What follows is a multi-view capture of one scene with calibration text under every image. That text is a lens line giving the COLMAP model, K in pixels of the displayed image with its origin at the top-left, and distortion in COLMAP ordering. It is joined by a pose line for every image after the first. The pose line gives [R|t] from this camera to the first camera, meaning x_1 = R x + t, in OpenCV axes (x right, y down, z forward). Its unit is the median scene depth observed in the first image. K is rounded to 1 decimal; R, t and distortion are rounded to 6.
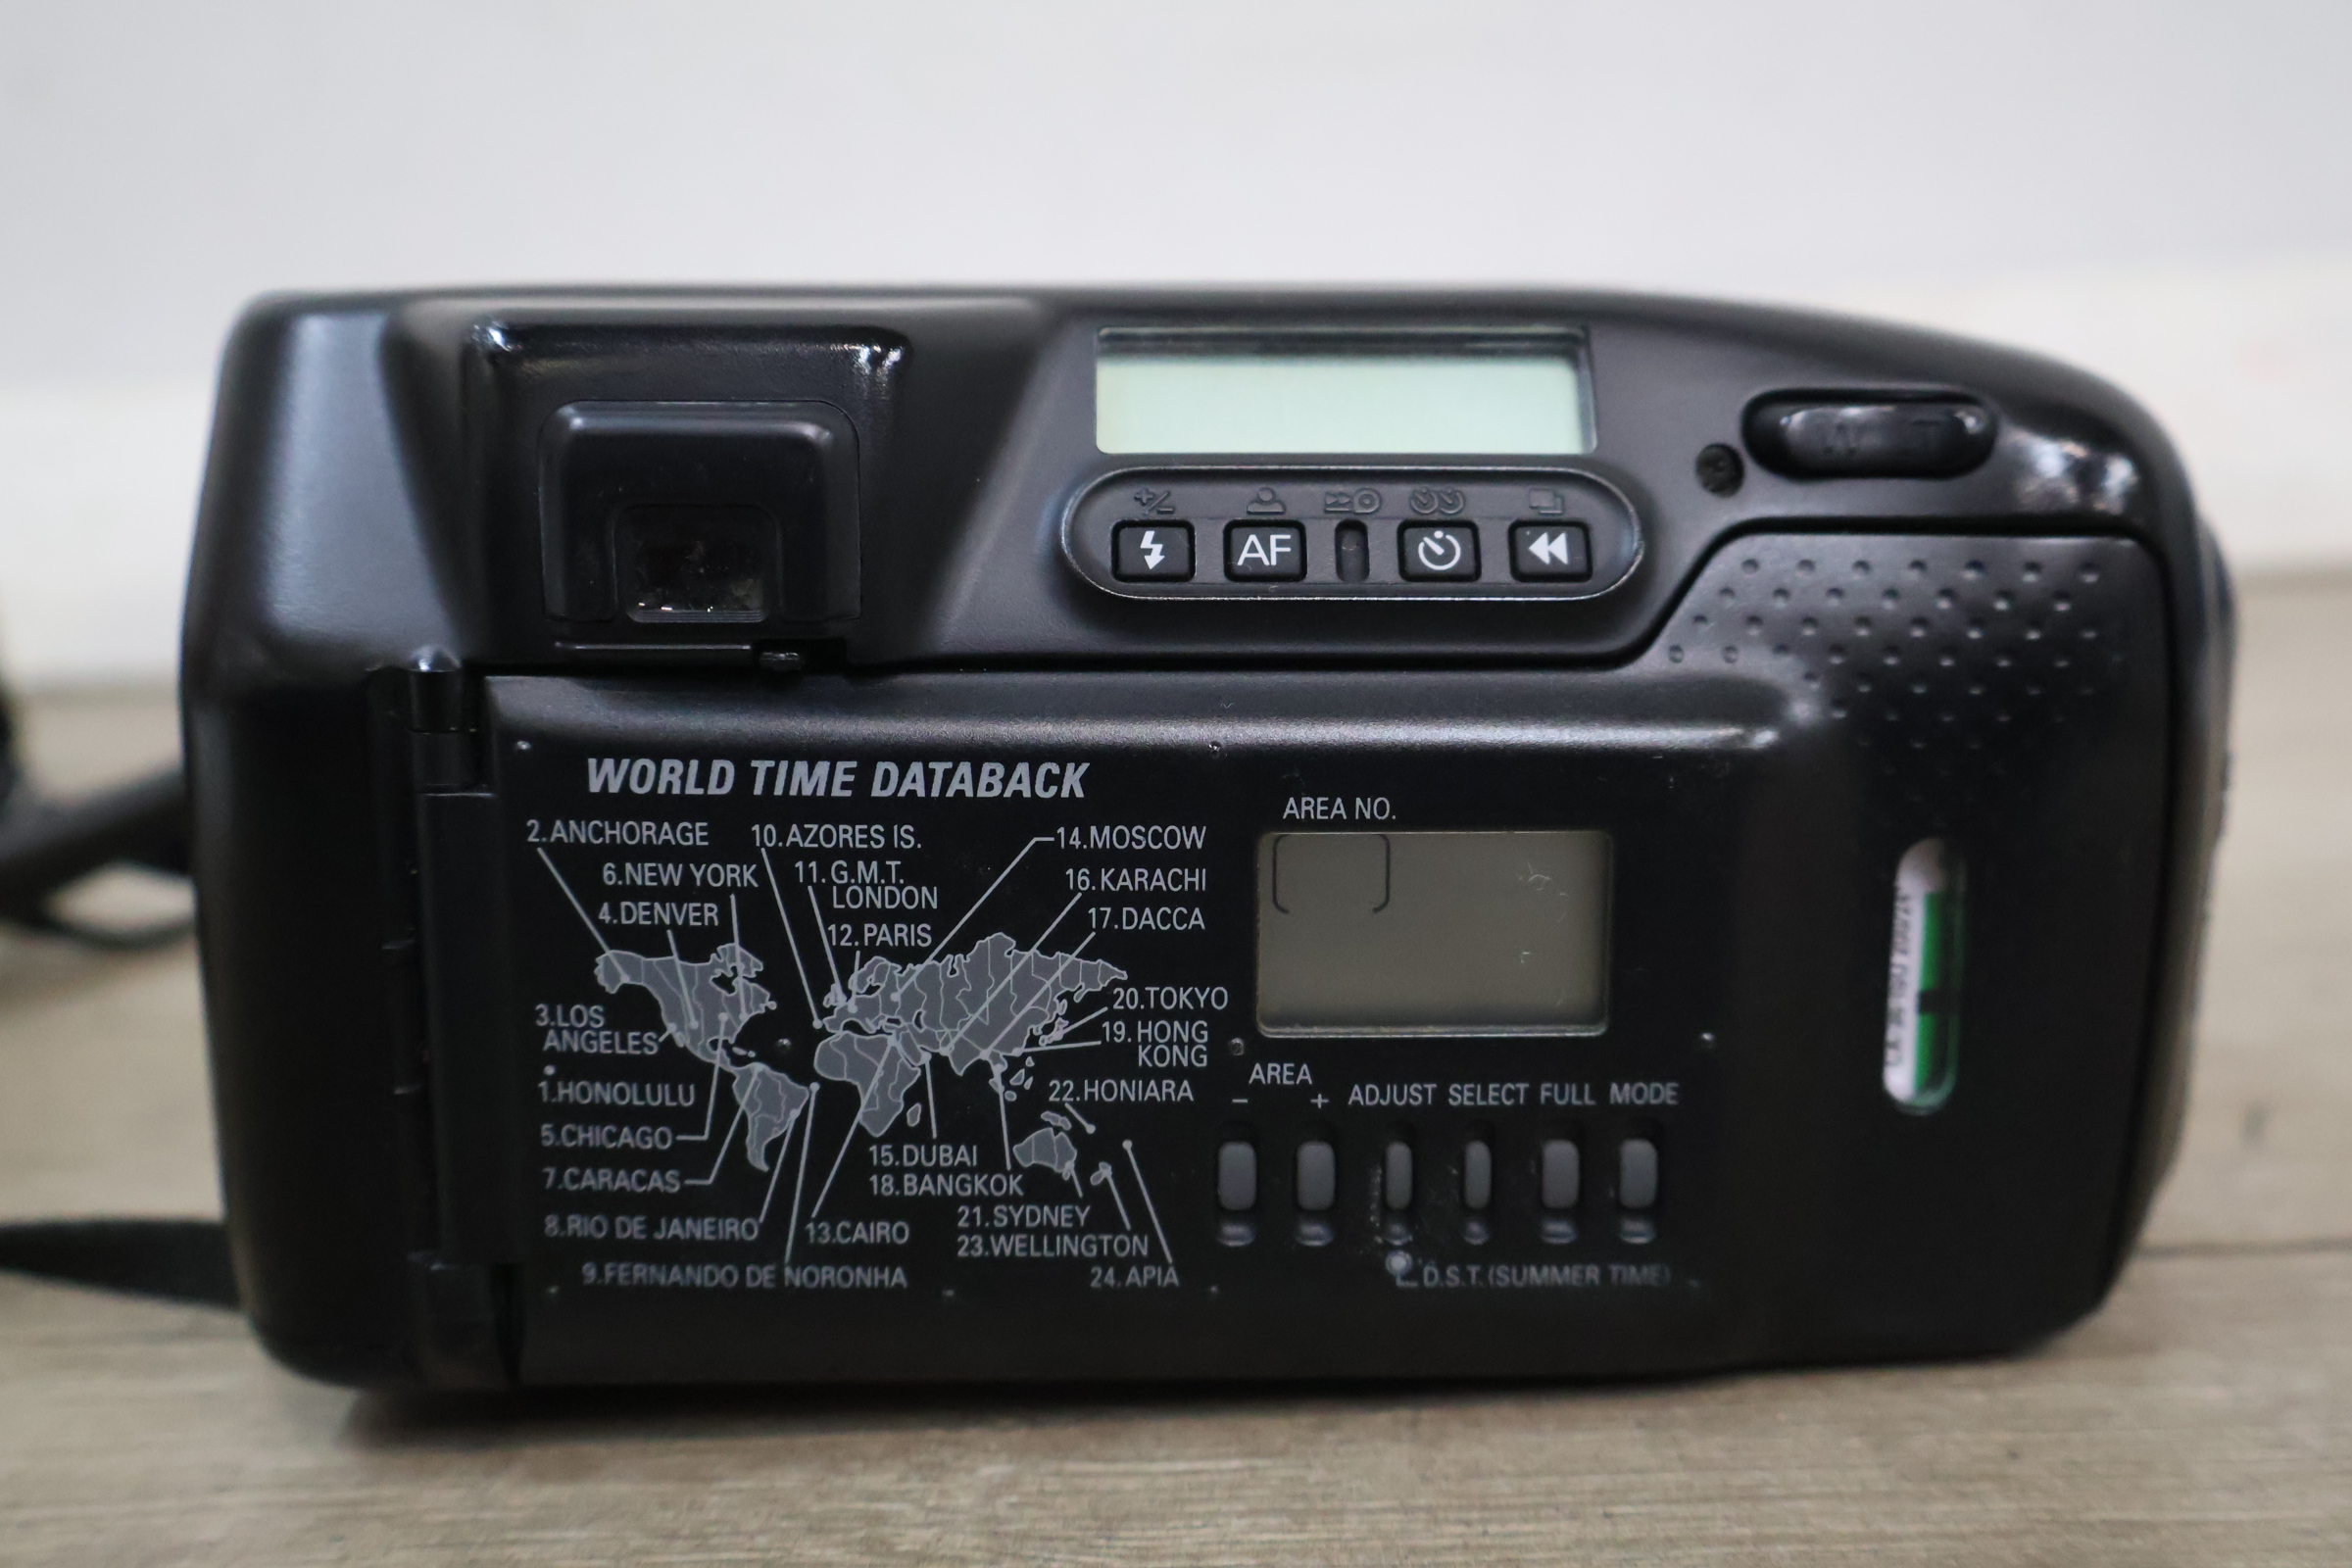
lens RADIAL K [[2390.9, 0, 1180.2], [0, 2390.9, 768.5], [0, 0, 1]] dist [0.000264, 0.001884]
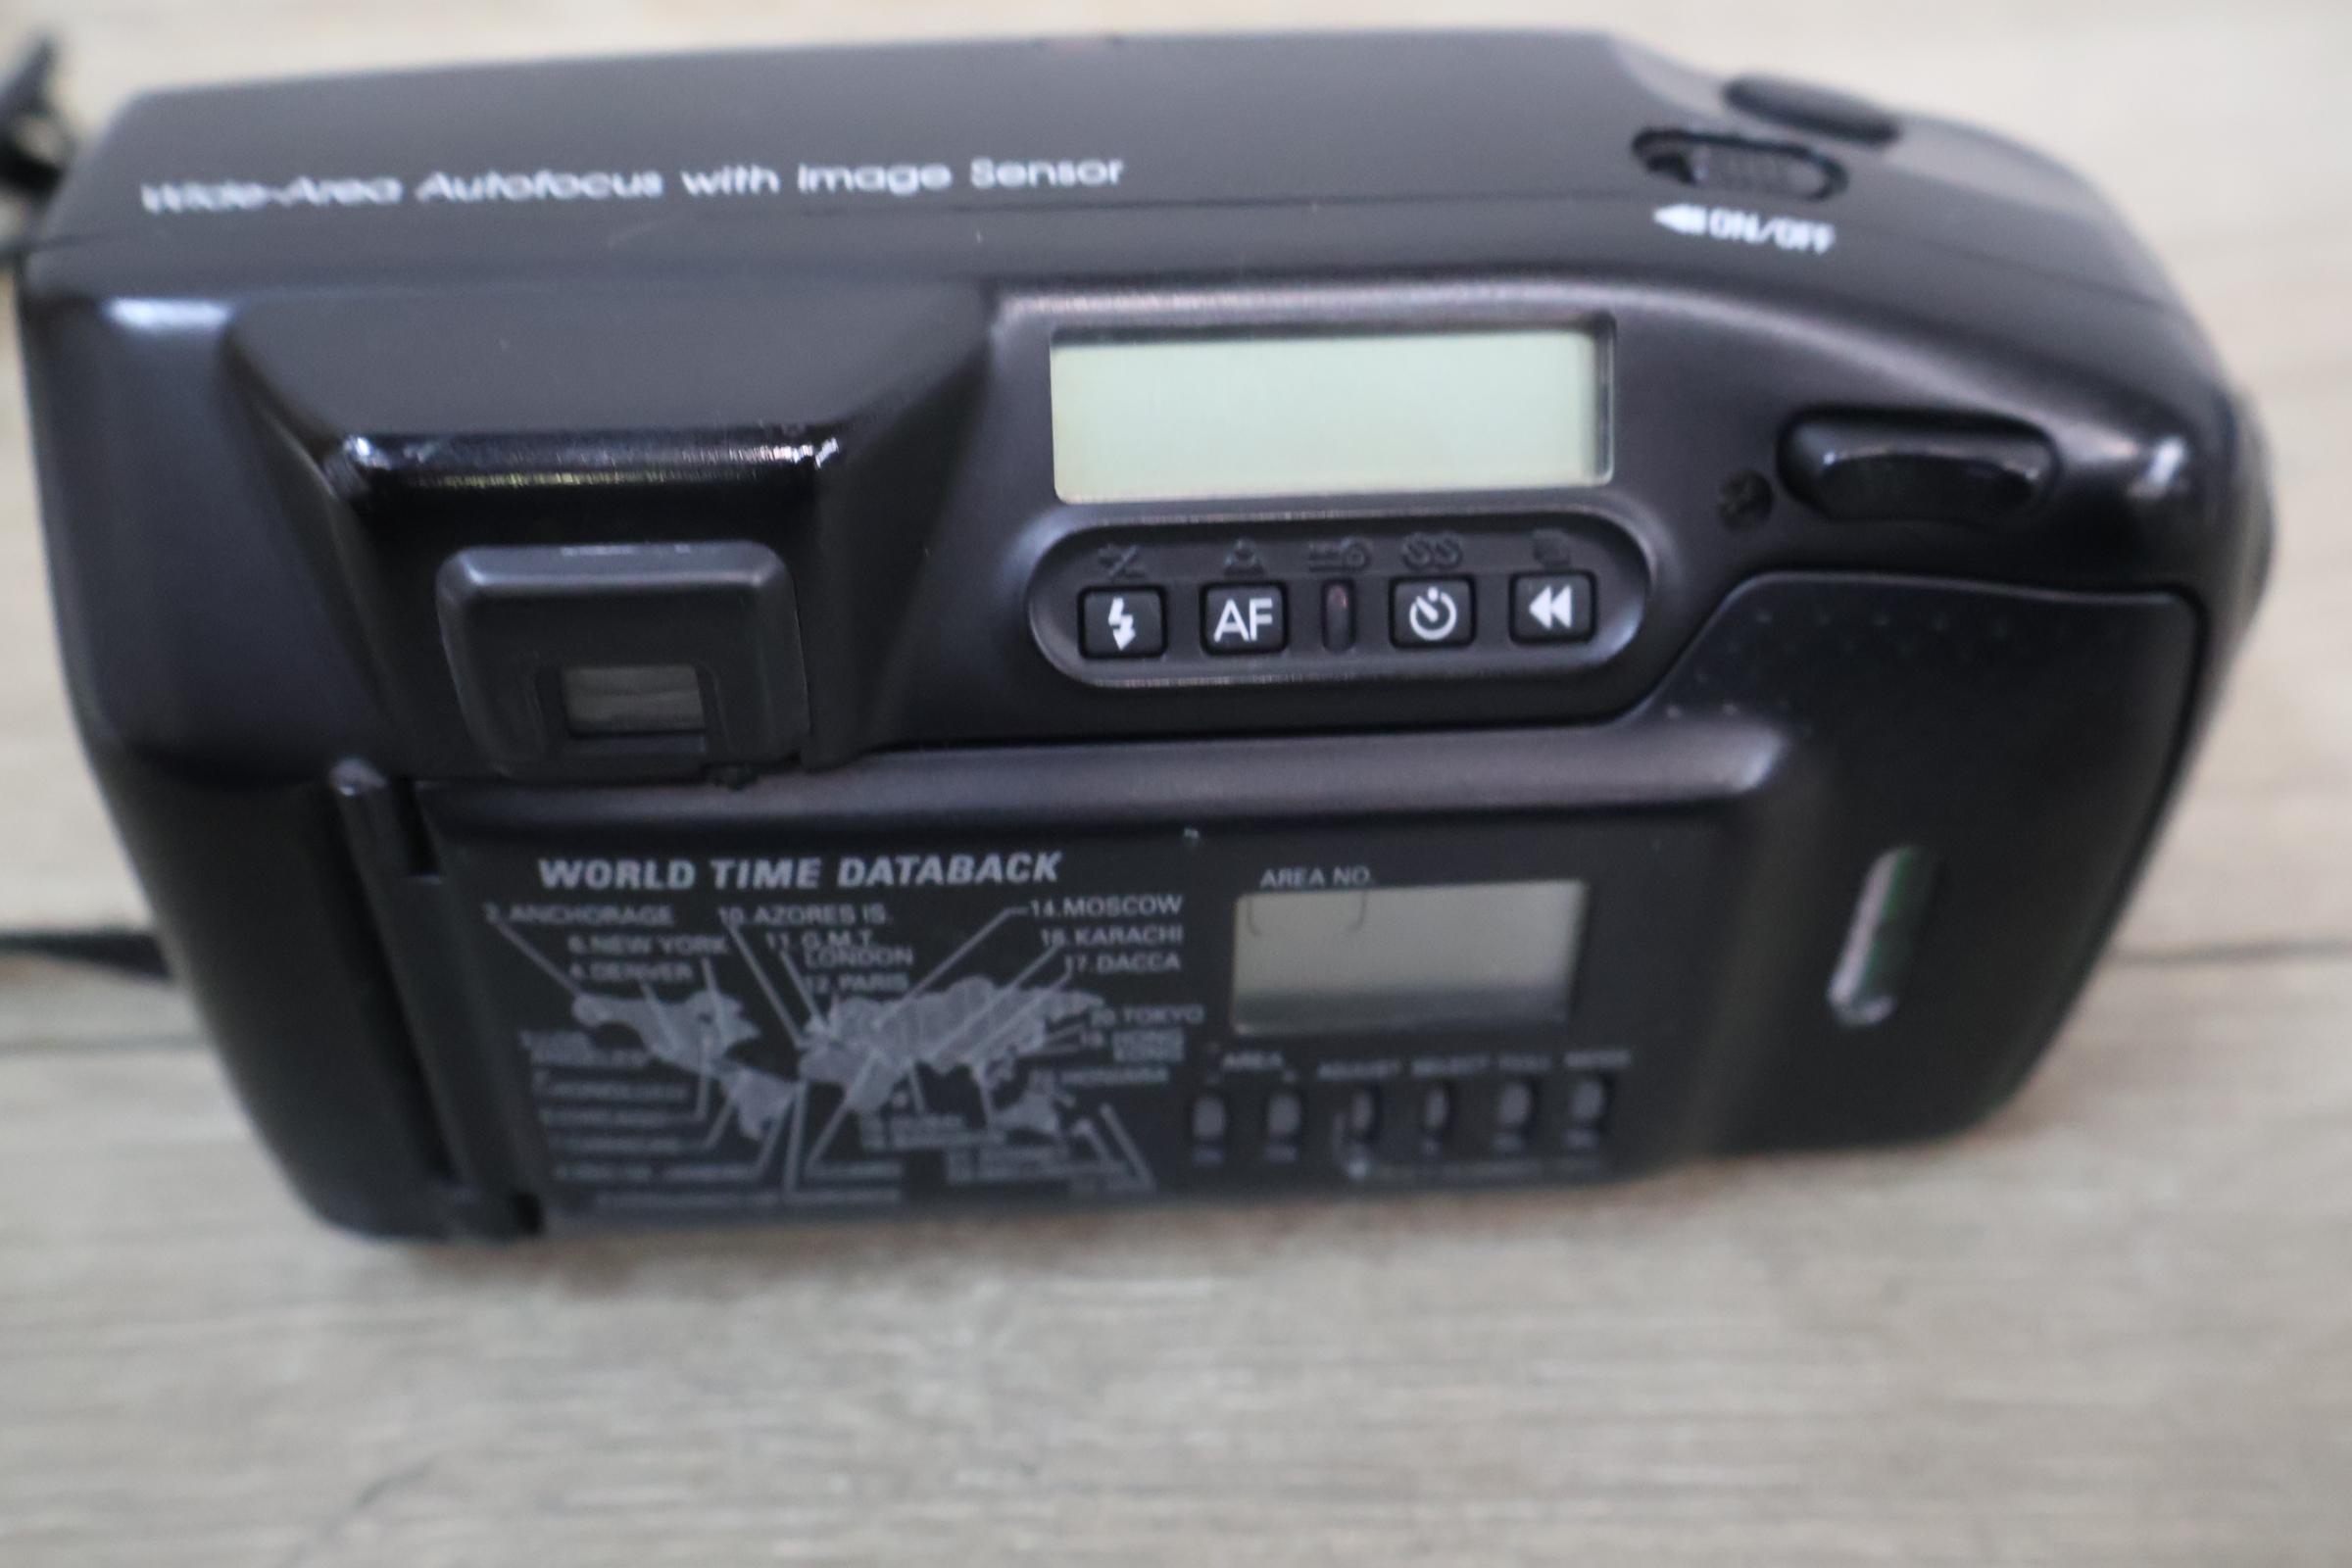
lens RADIAL K [[2390.9, 0, 1180.2], [0, 2390.9, 768.5], [0, 0, 1]] dist [0.000264, 0.001884]
pose [[0.999164, -0.022701, 0.034004, -0.021814], [0.000980, 0.844746, 0.535167, -0.537643], [-0.040873, -0.534686, 0.844062, 0.195166]]
